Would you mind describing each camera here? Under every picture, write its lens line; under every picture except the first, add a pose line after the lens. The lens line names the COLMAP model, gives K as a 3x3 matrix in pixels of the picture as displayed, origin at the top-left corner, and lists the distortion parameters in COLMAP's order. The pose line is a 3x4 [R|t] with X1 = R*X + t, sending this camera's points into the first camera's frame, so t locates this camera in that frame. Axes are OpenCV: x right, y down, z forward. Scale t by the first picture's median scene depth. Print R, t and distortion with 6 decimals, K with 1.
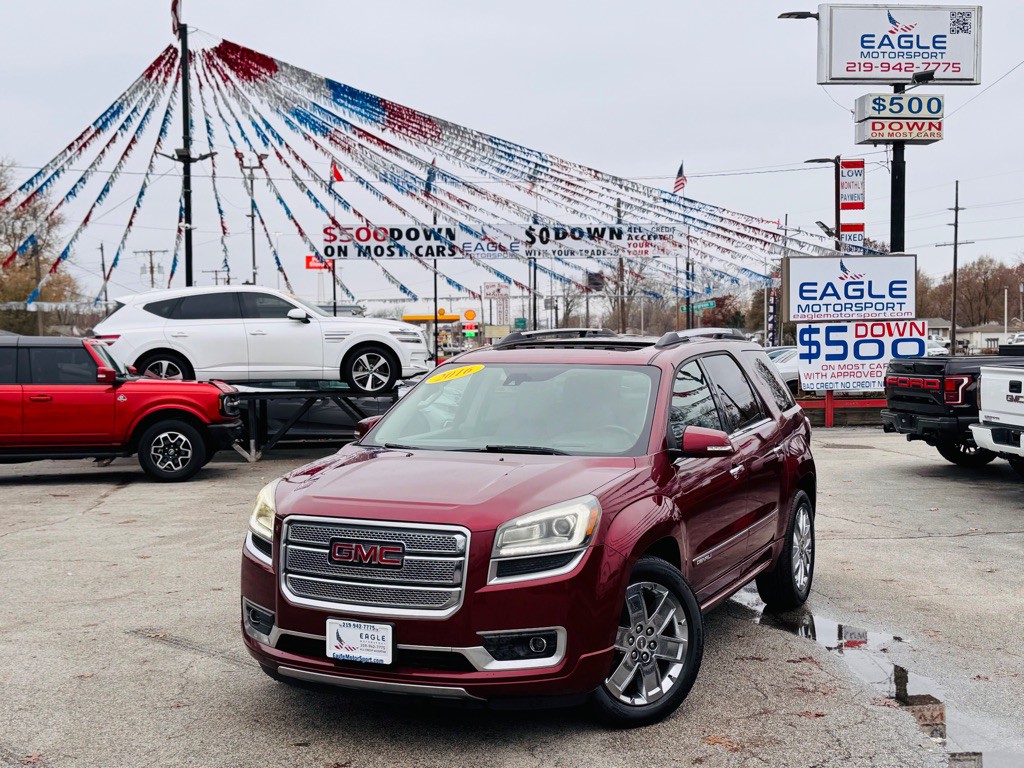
lens RADIAL K [[1338.4, 0, 521.0], [0, 1338.4, 390.2], [0, 0, 1]] dist [0.194039, -0.388014]
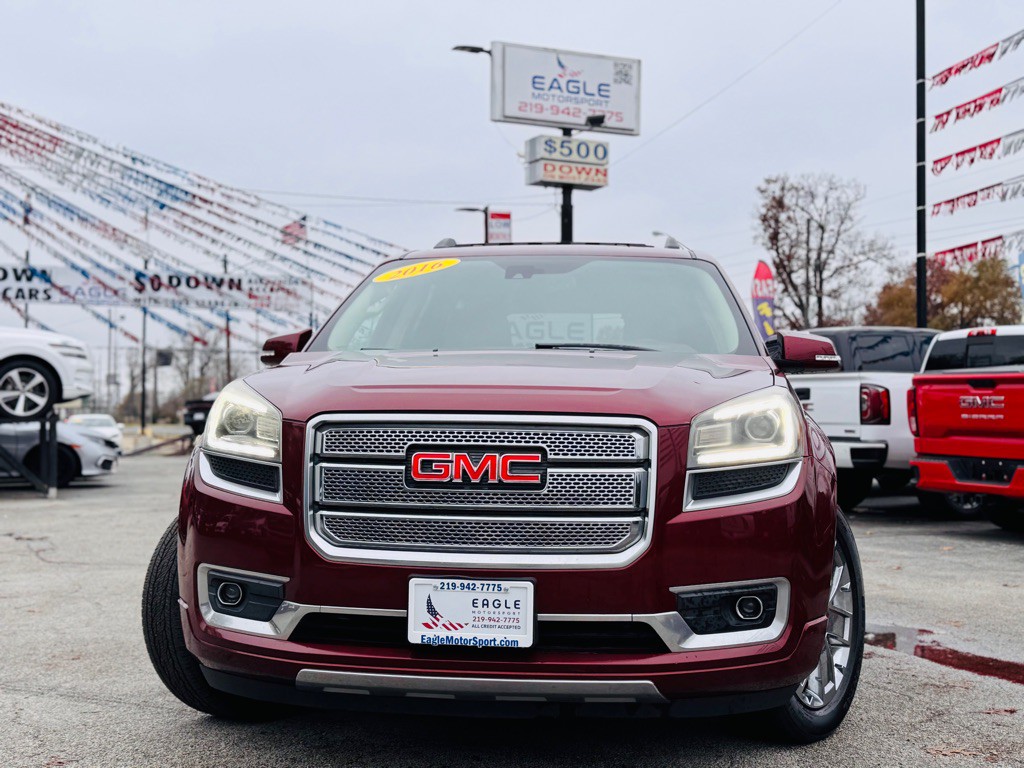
lens RADIAL K [[1335.8, 0, 516.4], [0, 1335.8, 372.8], [0, 0, 1]] dist [0.185650, -0.332476]
pose [[0.950517, 0.019655, 0.310050, -0.065944], [0.003078, 0.997352, -0.072664, 0.028336], [-0.310658, 0.070022, 0.947939, 0.096867]]
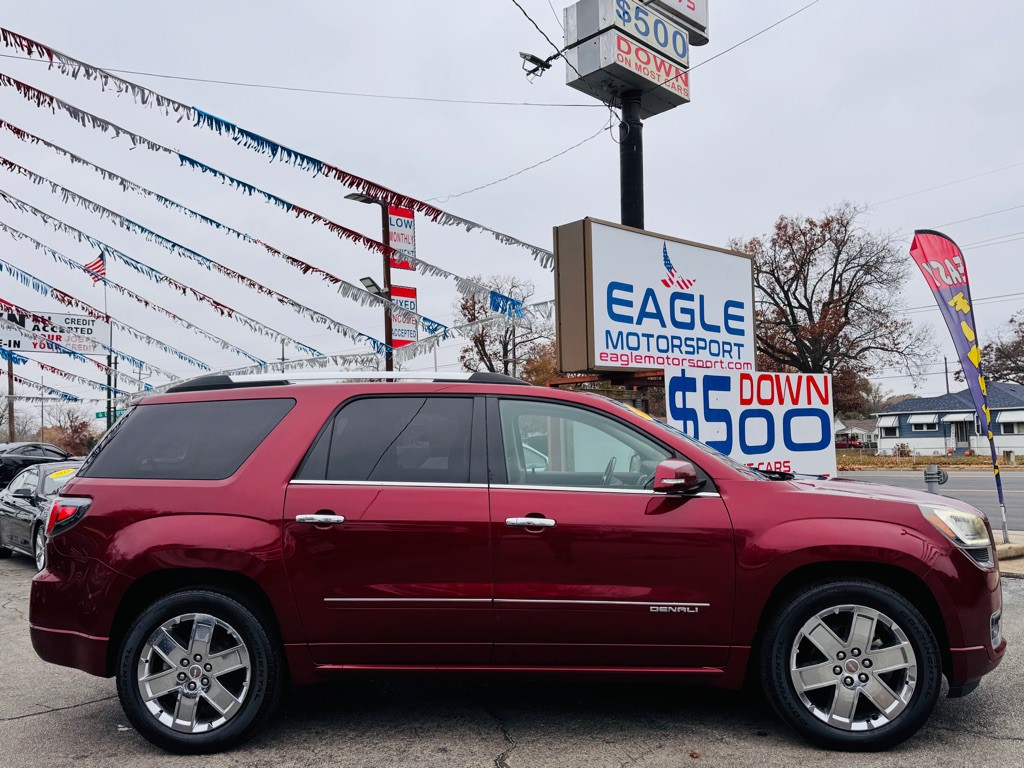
lens RADIAL K [[826.1, 0, 488.0], [0, 826.1, 384.0], [0, 0, 1]] dist [0.094284, -0.047043]
pose [[0.817891, 0.035252, 0.574292, 0.020939], [0.037319, 0.992770, -0.114087, -0.017207], [-0.574162, 0.114743, 0.810662, 0.823969]]
